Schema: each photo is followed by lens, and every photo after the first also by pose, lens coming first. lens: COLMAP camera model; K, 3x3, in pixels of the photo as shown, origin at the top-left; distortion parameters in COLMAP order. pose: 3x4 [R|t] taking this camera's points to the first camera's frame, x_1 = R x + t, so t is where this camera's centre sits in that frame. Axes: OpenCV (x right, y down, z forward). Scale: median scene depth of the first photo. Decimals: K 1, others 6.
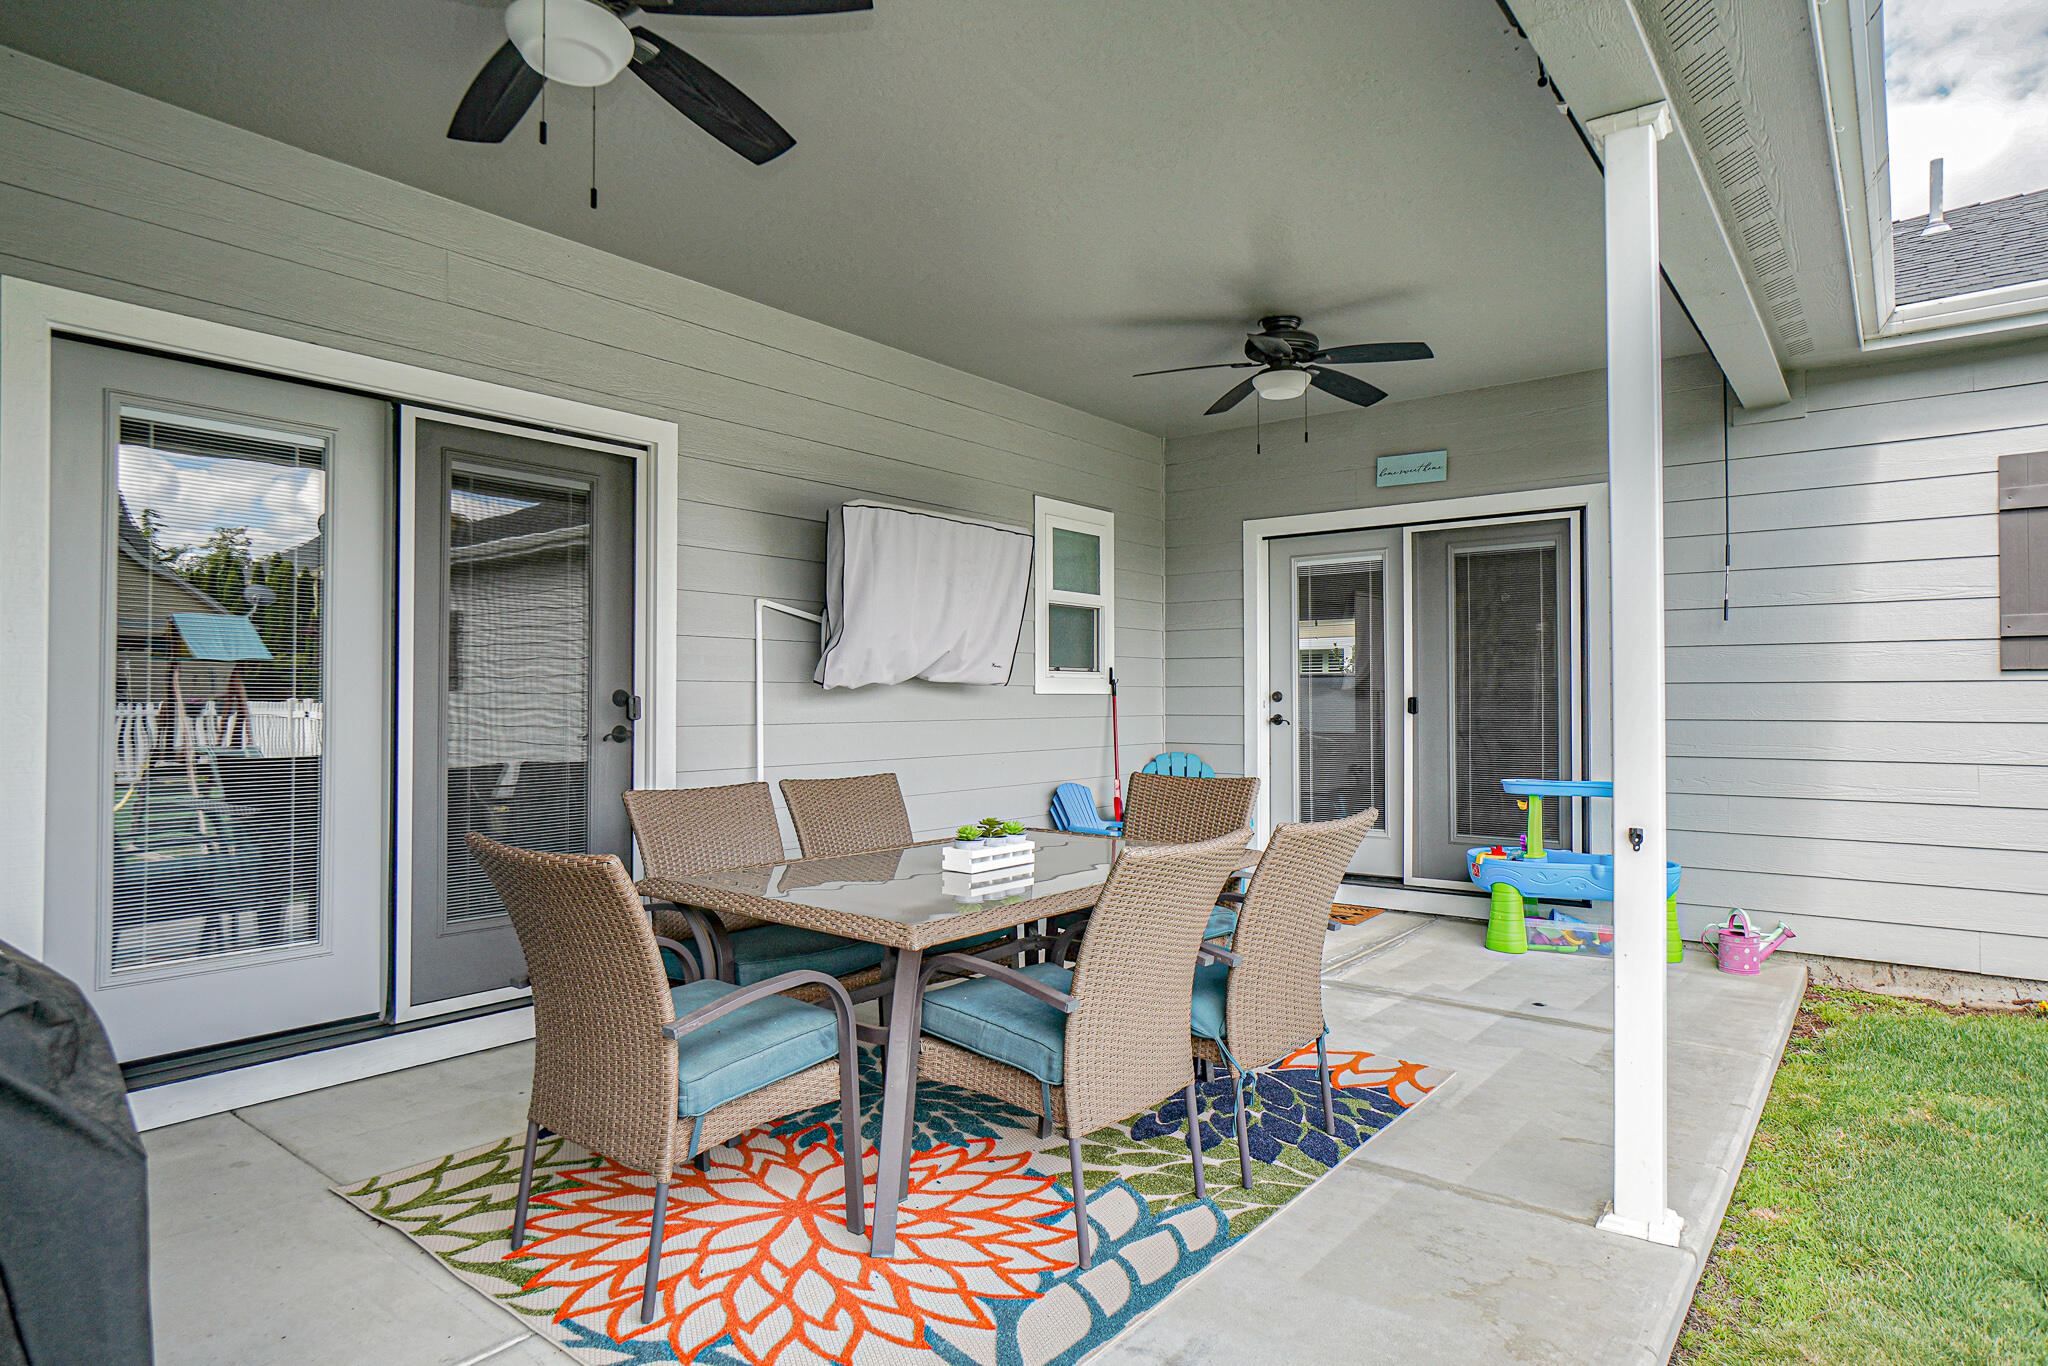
lens RADIAL K [[1147.2, 0, 1024.0], [0, 1147.2, 683.0], [0, 0, 1]] dist [-0.040785, 0.026761]
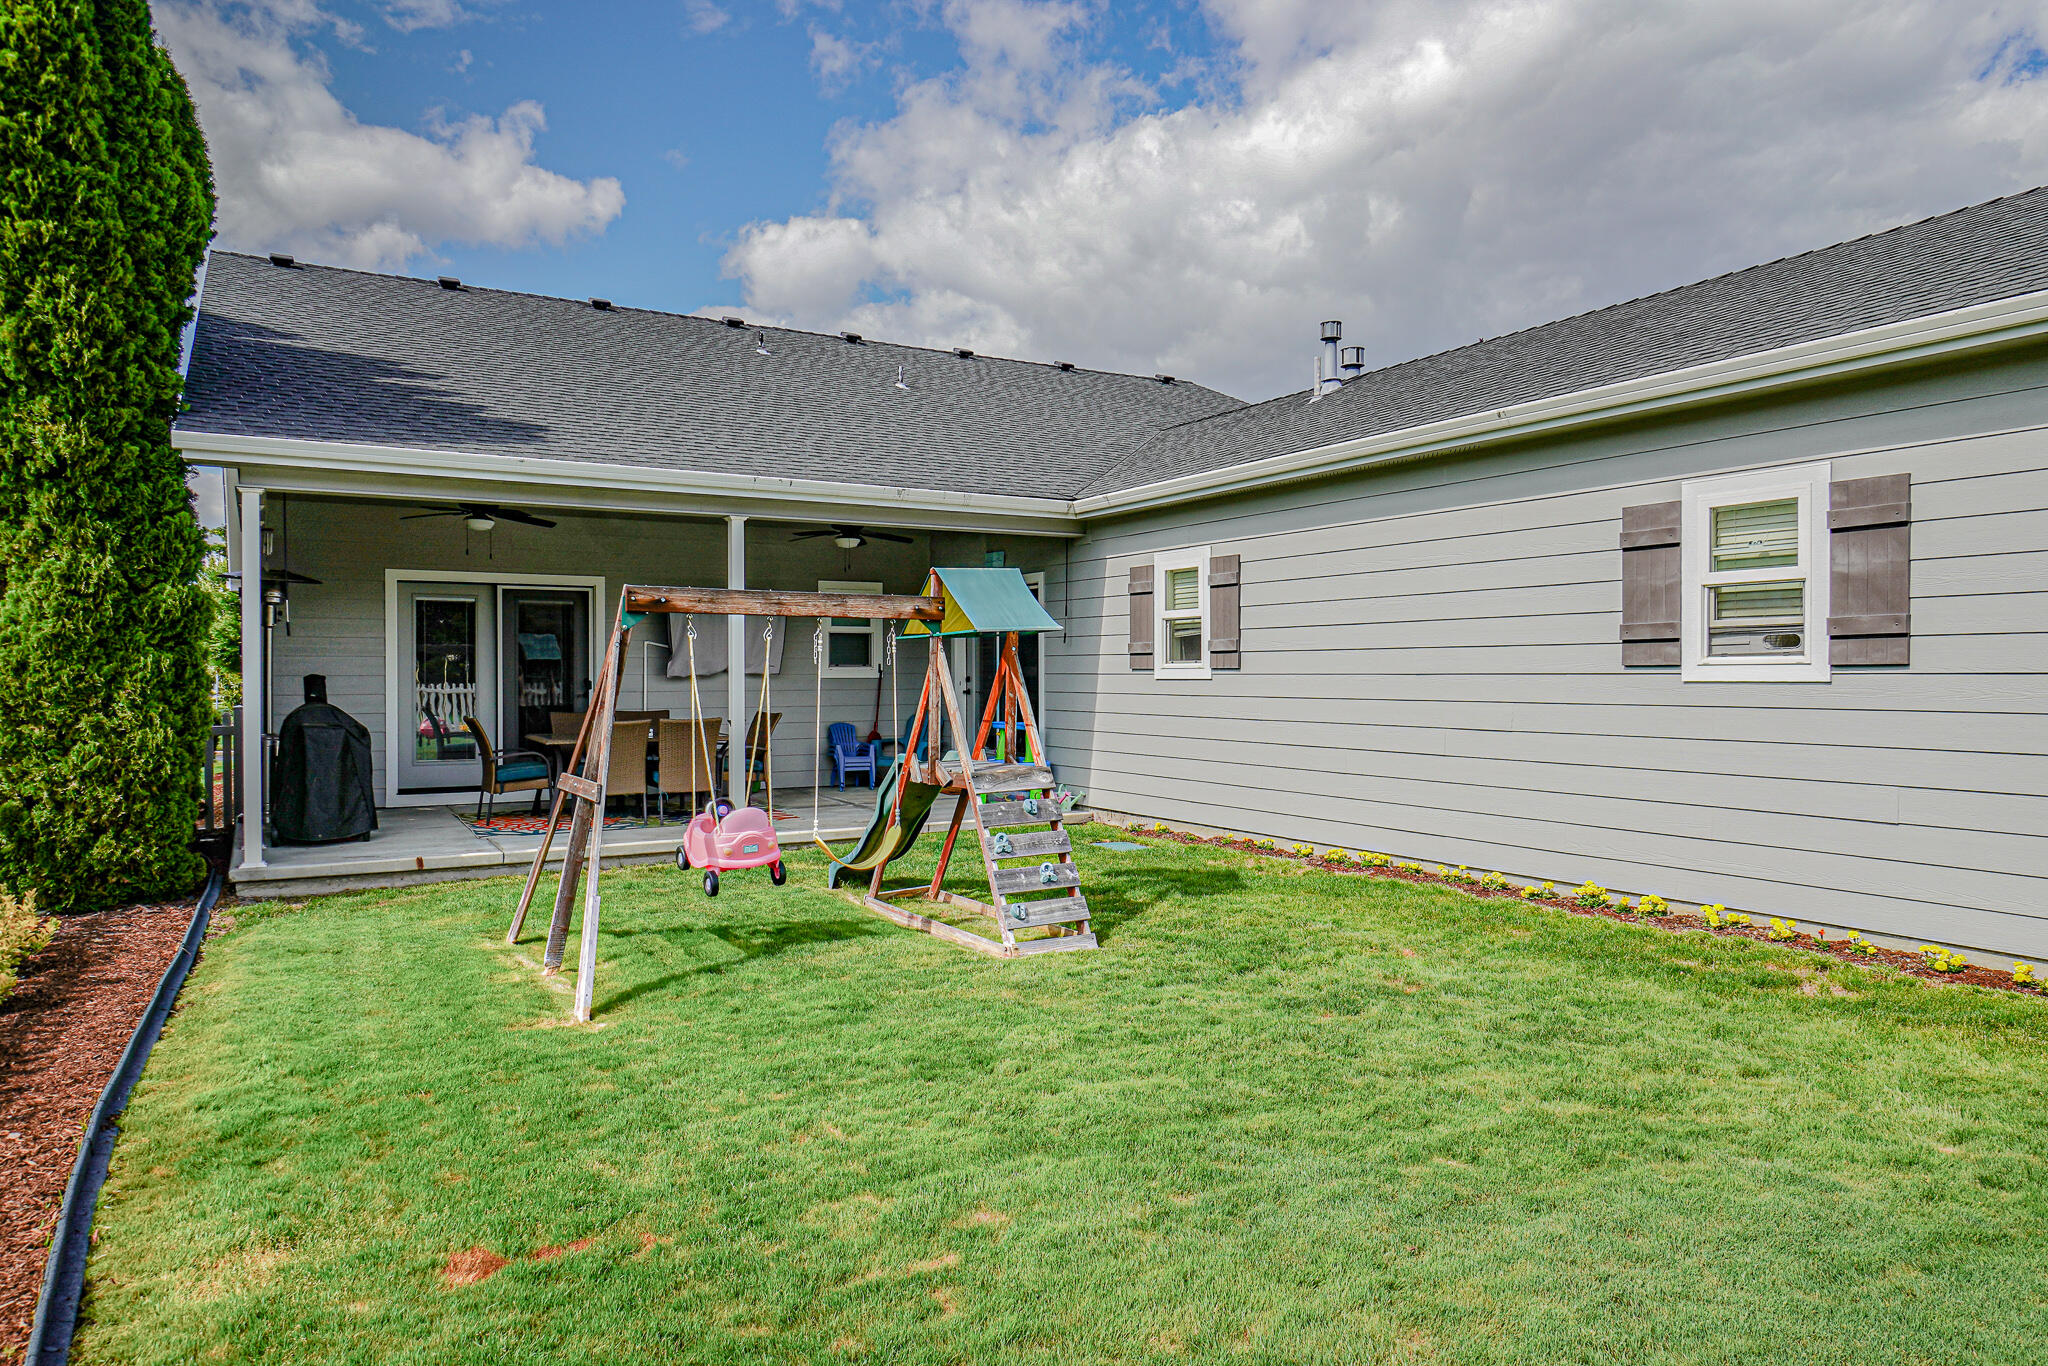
lens RADIAL K [[1314.8, 0, 1016.5], [0, 1314.8, 679.8], [0, 0, 1]] dist [-0.001065, 0.030884]
pose [[0.929820, 0.004321, -0.367990, 1.286474], [-0.000276, 0.999939, 0.011046, -0.013479], [0.368015, -0.010169, 0.929764, -1.135403]]
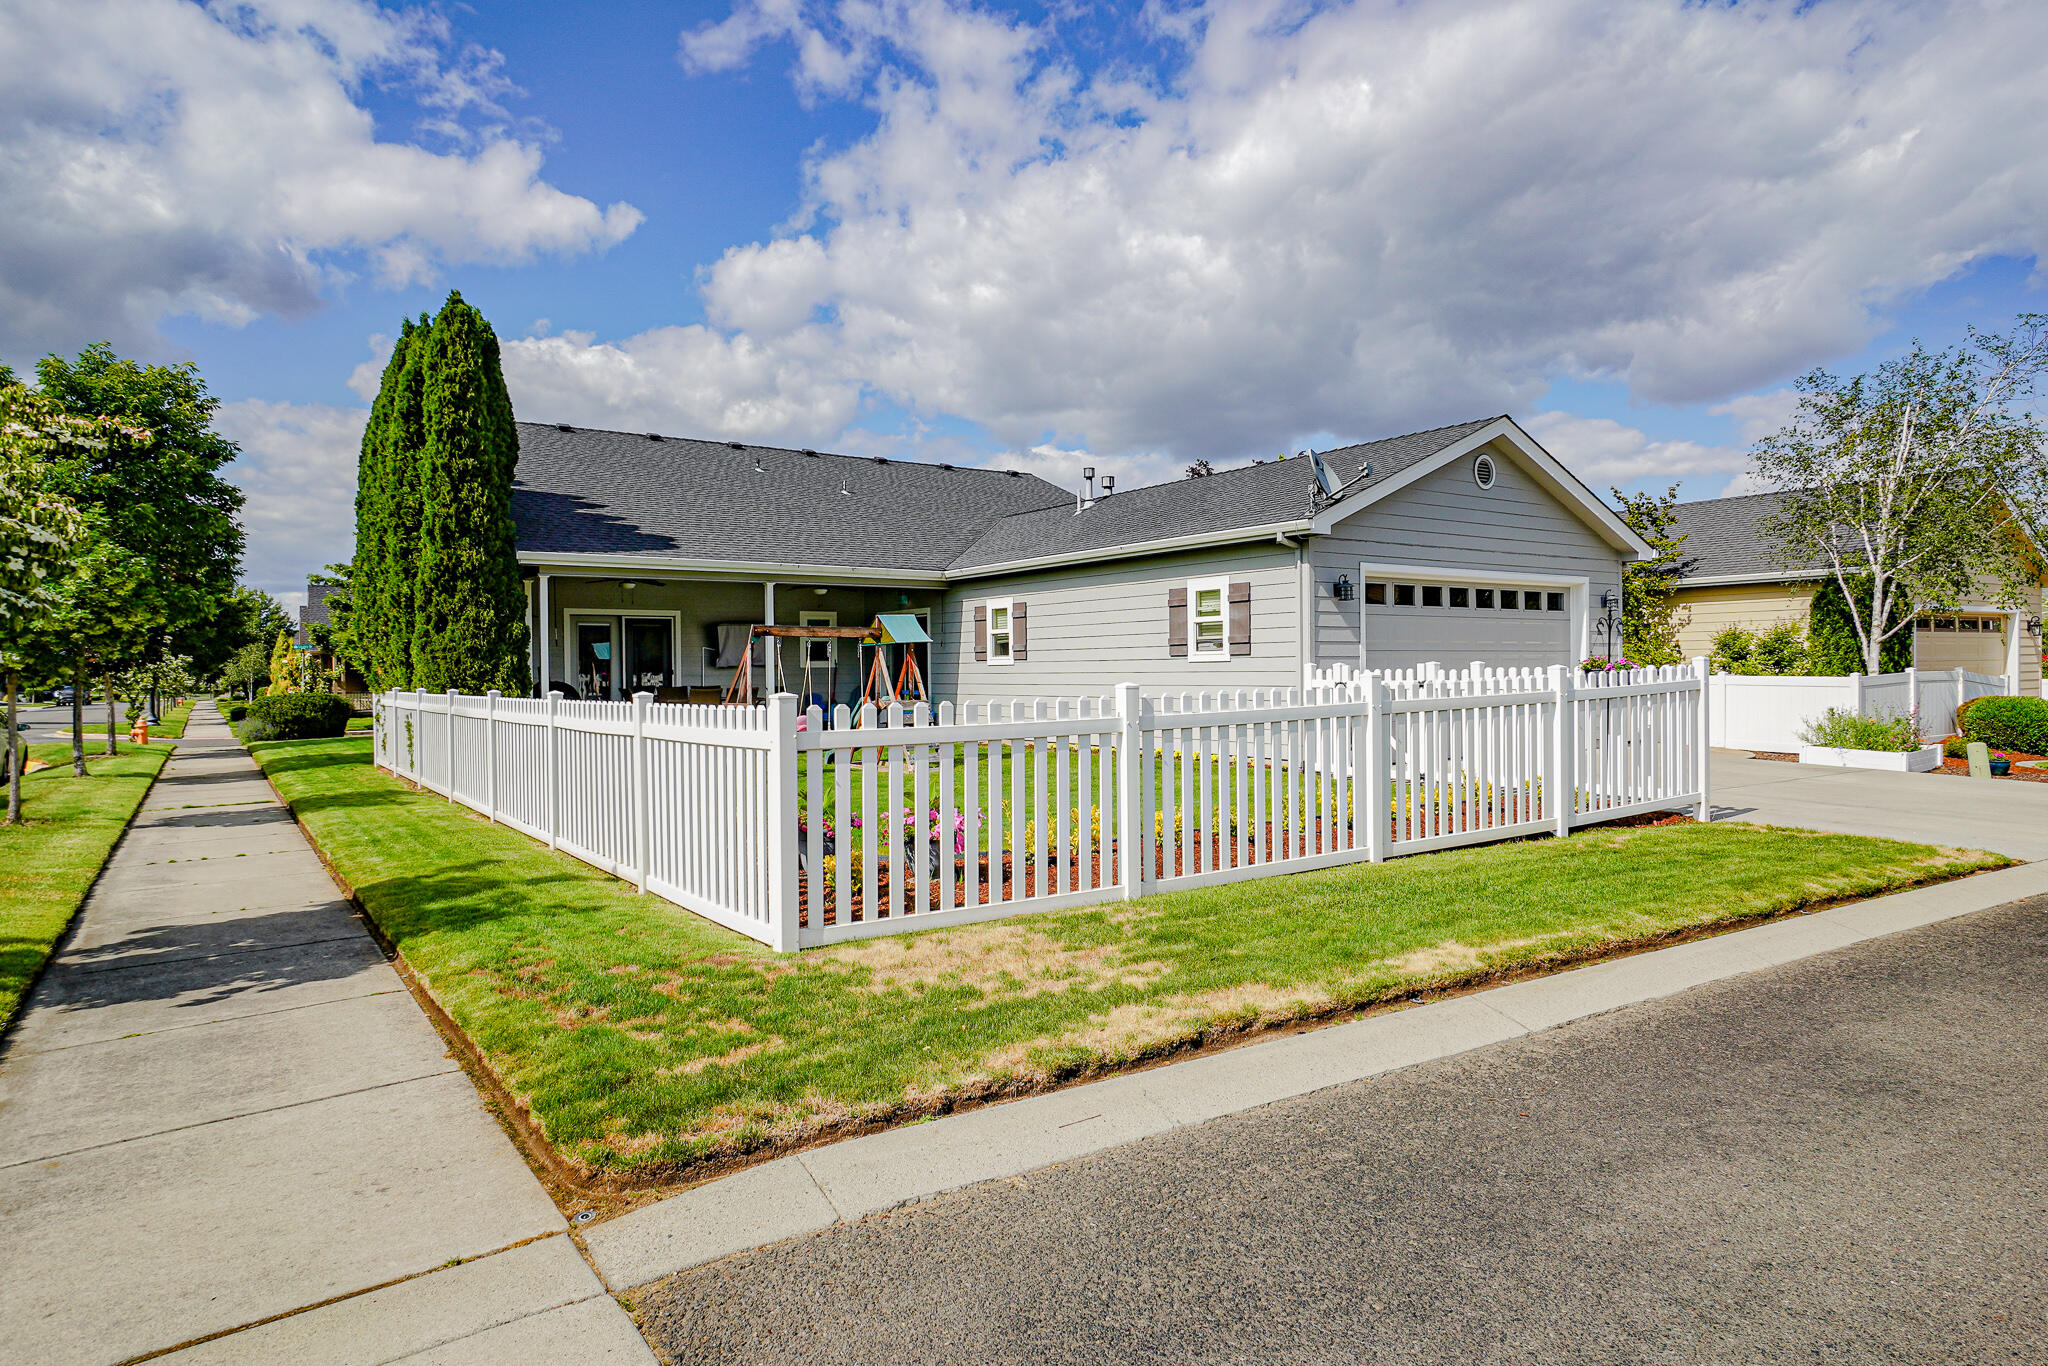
lens RADIAL K [[1189.8, 0, 1024.0], [0, 1189.8, 683.0], [0, 0, 1]] dist [0.002139, 0.031674]
pose [[0.957915, -0.002212, -0.287043, 1.844315], [0.007404, 0.999828, 0.017005, 0.001114], [0.286956, -0.018415, 0.957767, -2.493955]]
